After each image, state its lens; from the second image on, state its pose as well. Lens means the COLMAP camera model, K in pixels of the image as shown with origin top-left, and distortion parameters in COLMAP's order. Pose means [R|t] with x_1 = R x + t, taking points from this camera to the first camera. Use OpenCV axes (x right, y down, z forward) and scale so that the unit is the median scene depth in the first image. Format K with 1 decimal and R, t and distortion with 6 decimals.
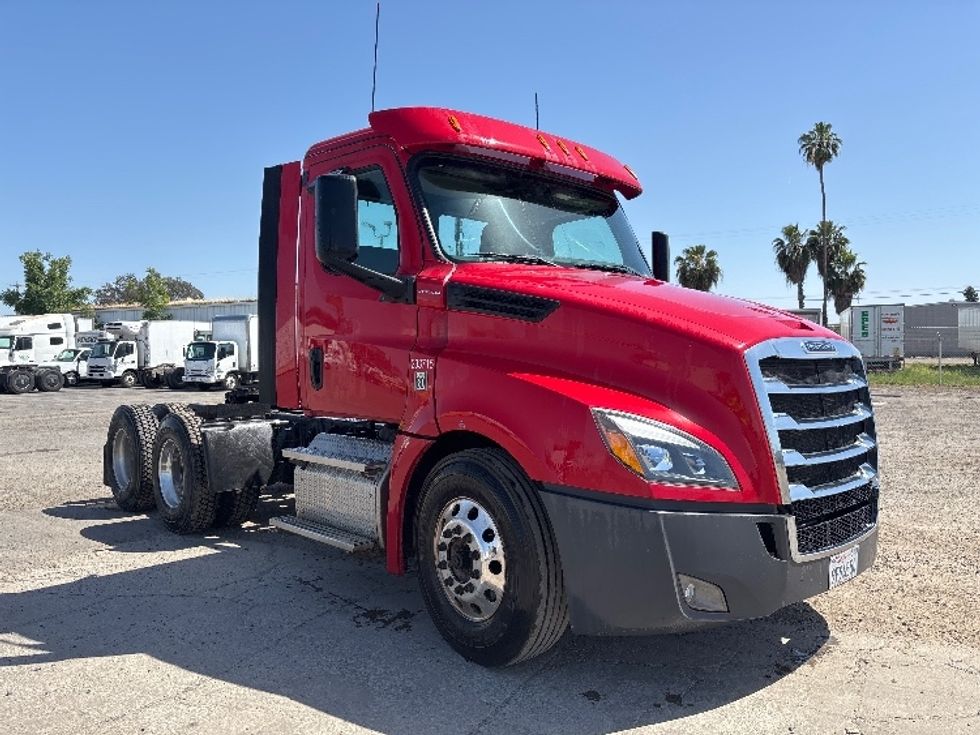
lens RADIAL K [[718.3, 0, 490.0], [0, 718.3, 367.5], [0, 0, 1]] dist [0.002454, -0.001749]
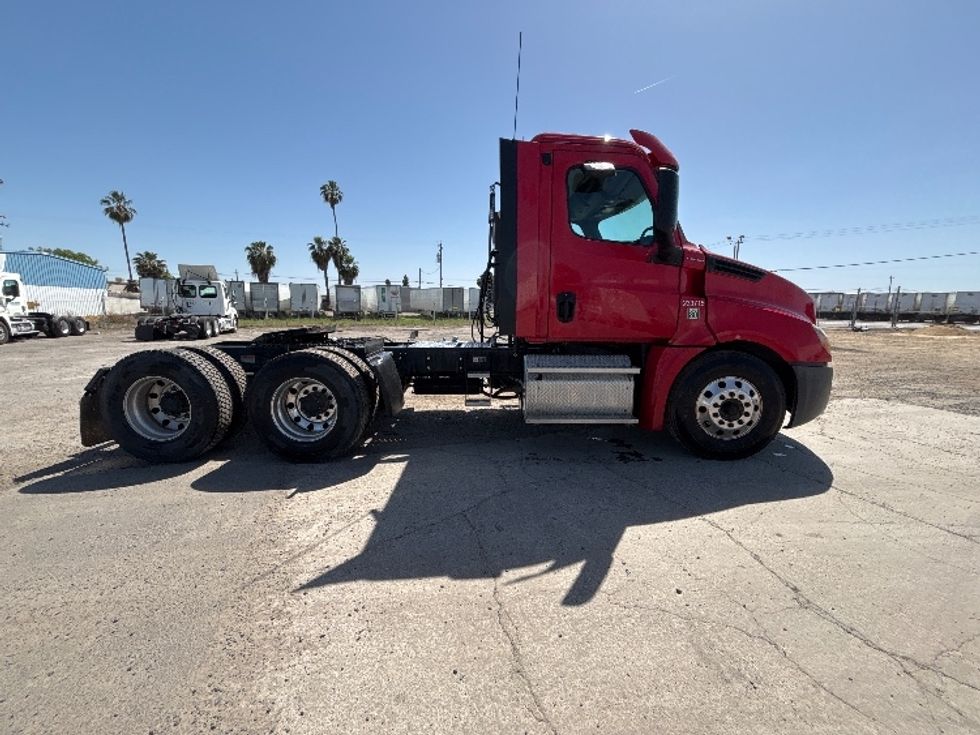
lens RADIAL K [[385.5, 0, 490.0], [0, 385.5, 367.5], [0, 0, 1]] dist [-0.001663, -0.000066]
pose [[0.684820, -0.094102, 0.722611, -0.713038], [-0.000423, 0.991576, 0.129529, 0.017371], [-0.728712, -0.089010, 0.679011, 0.470638]]
